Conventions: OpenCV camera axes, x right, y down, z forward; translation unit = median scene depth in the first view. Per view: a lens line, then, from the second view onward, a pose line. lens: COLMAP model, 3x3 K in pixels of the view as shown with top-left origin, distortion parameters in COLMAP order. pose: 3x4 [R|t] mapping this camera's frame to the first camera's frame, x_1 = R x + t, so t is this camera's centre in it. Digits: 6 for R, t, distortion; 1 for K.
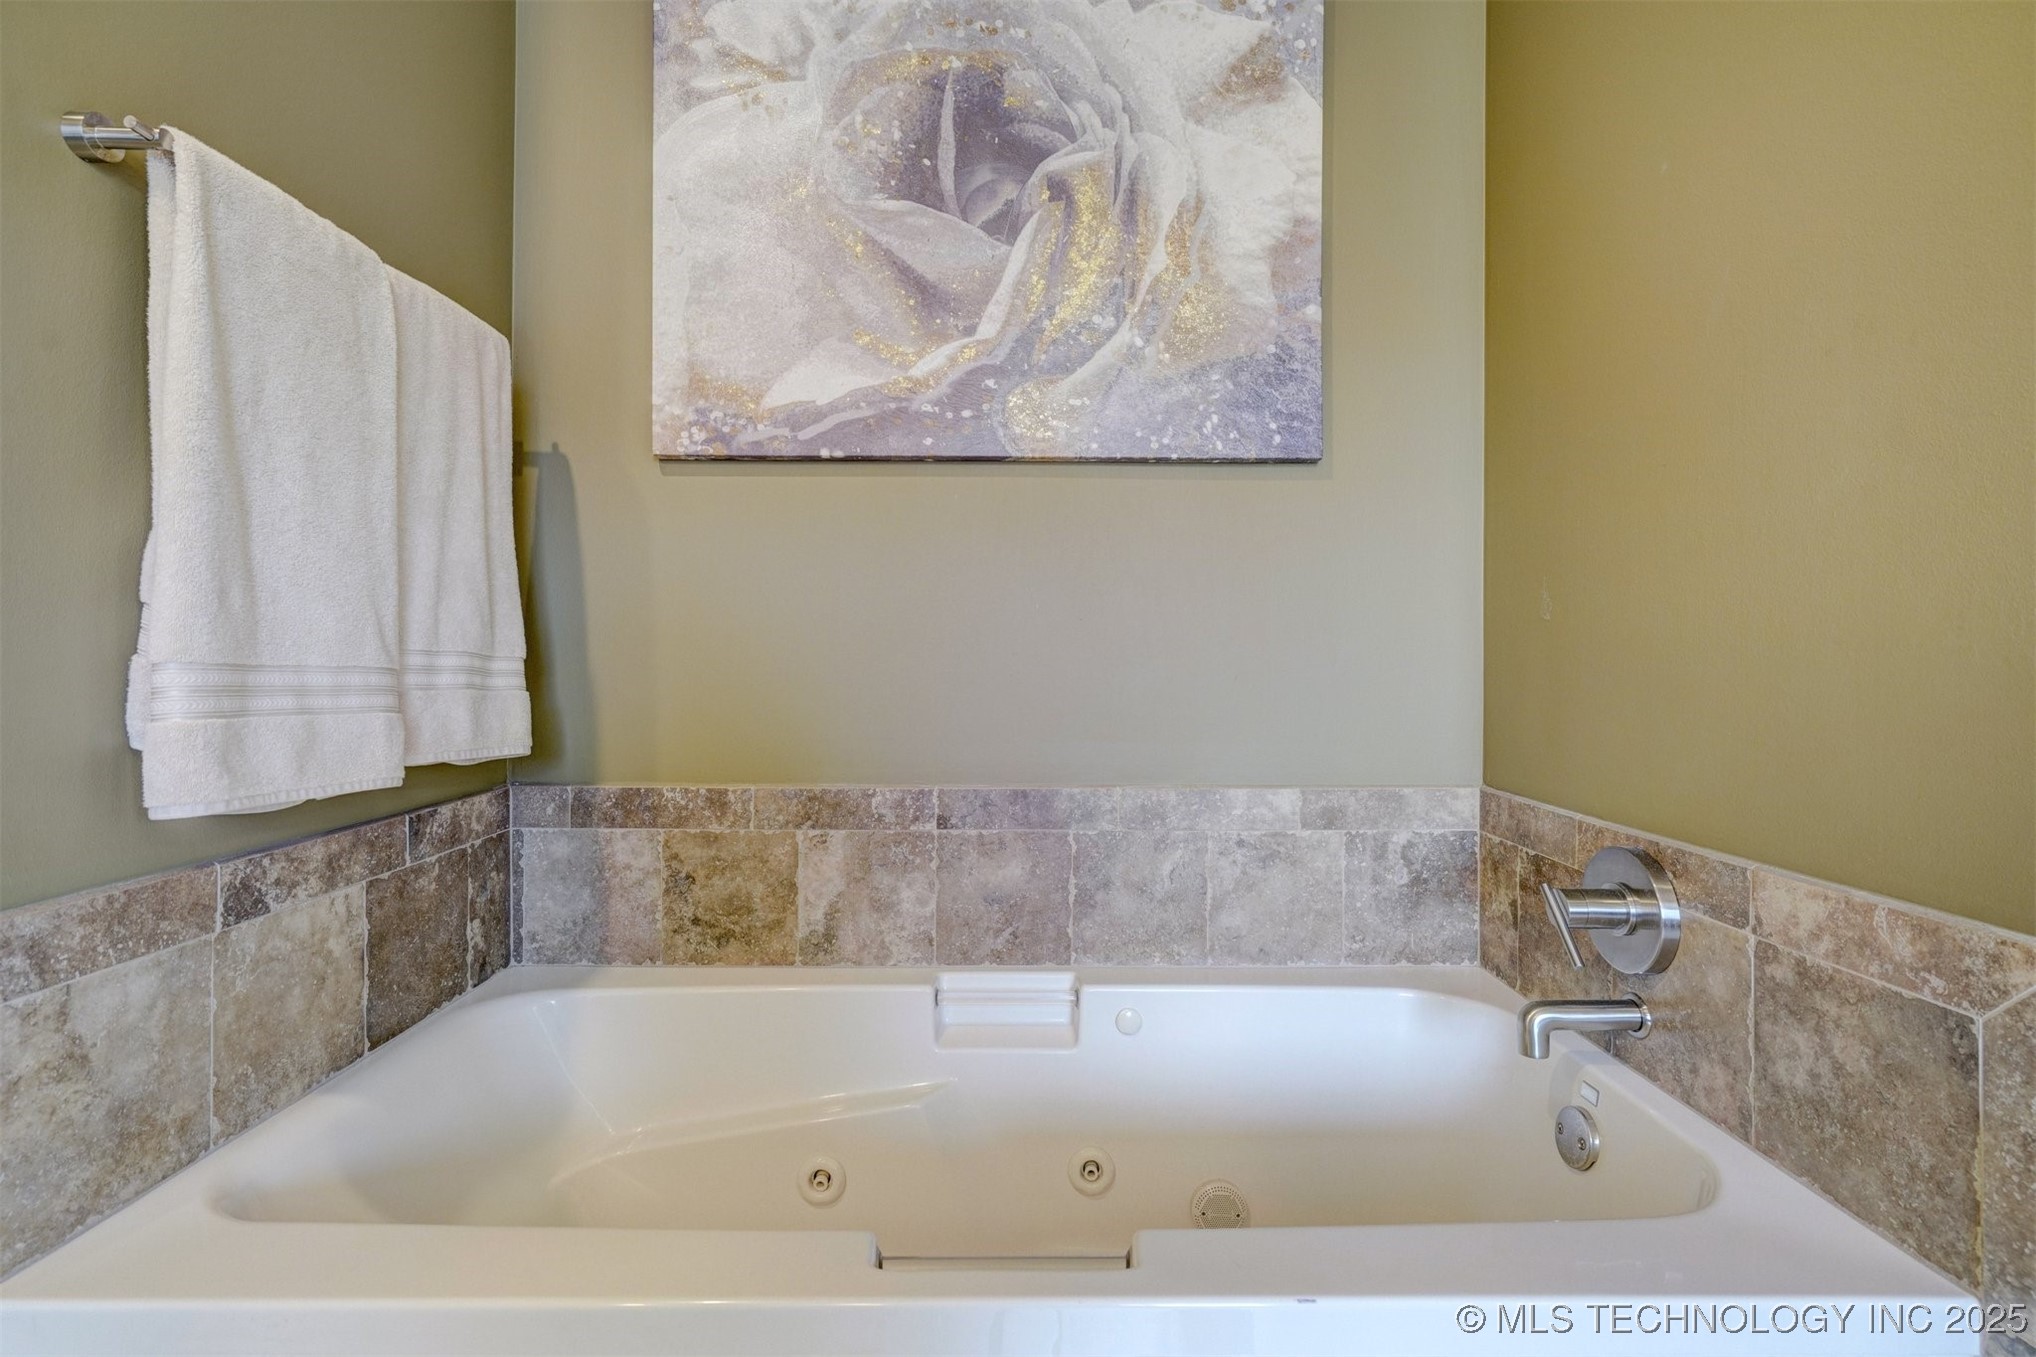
lens RADIAL K [[921.8, 0, 1022.3], [0, 921.8, 658.1], [0, 0, 1]] dist [-0.005753, 0.002441]
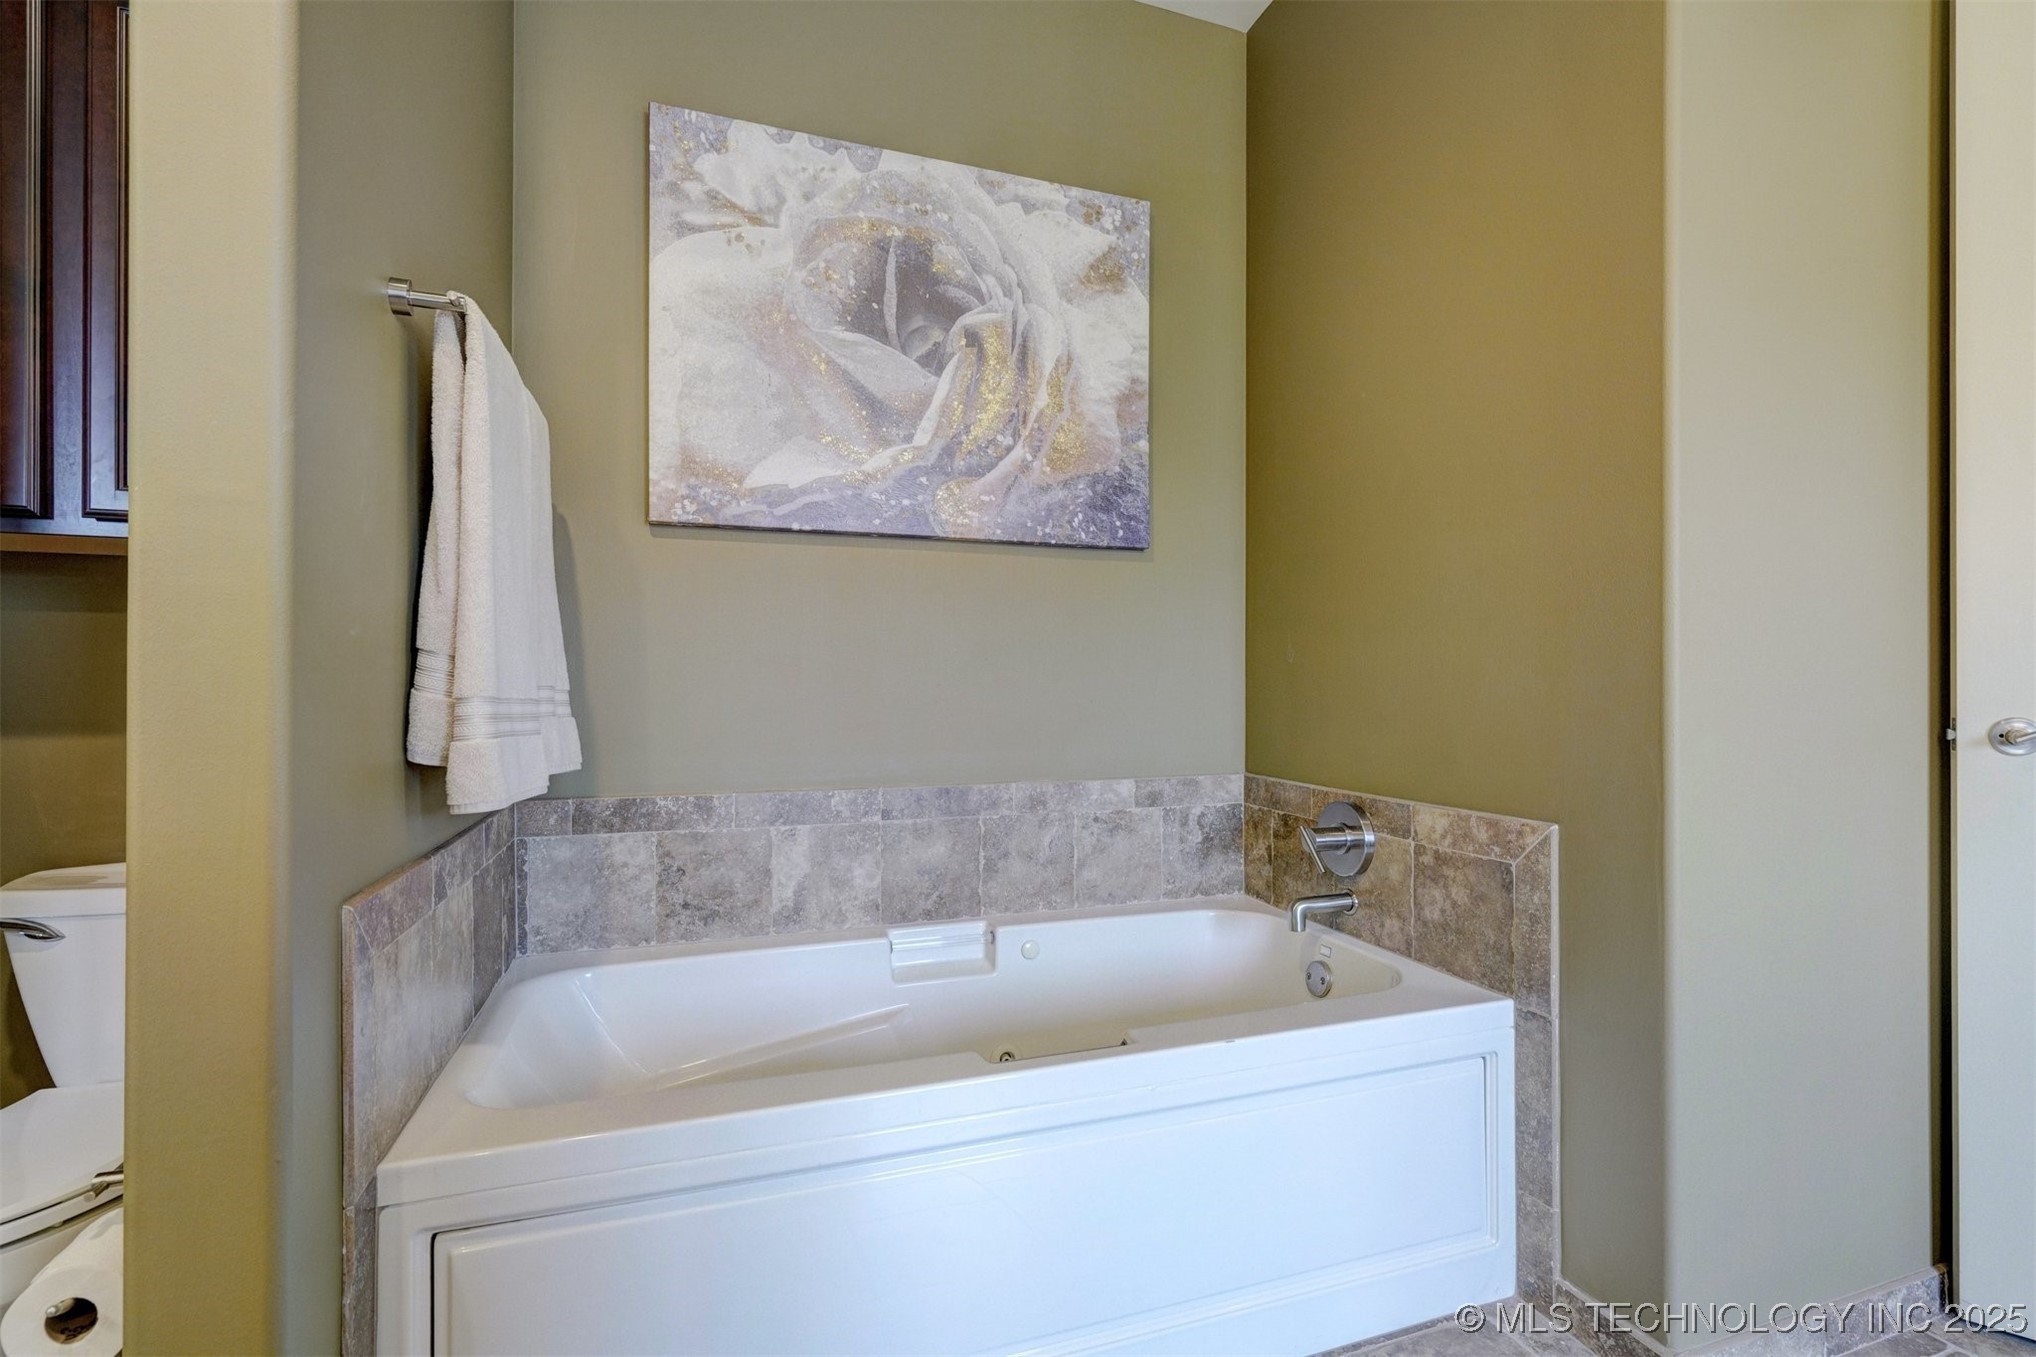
lens RADIAL K [[921.8, 0, 1015.5], [0, 921.8, 689.3], [0, 0, 1]] dist [-0.005753, 0.002441]
pose [[0.946394, -0.004736, 0.322978, -0.336225], [0.002869, 0.999976, 0.006257, -0.006570], [-0.323000, -0.004995, 0.946386, -0.291613]]
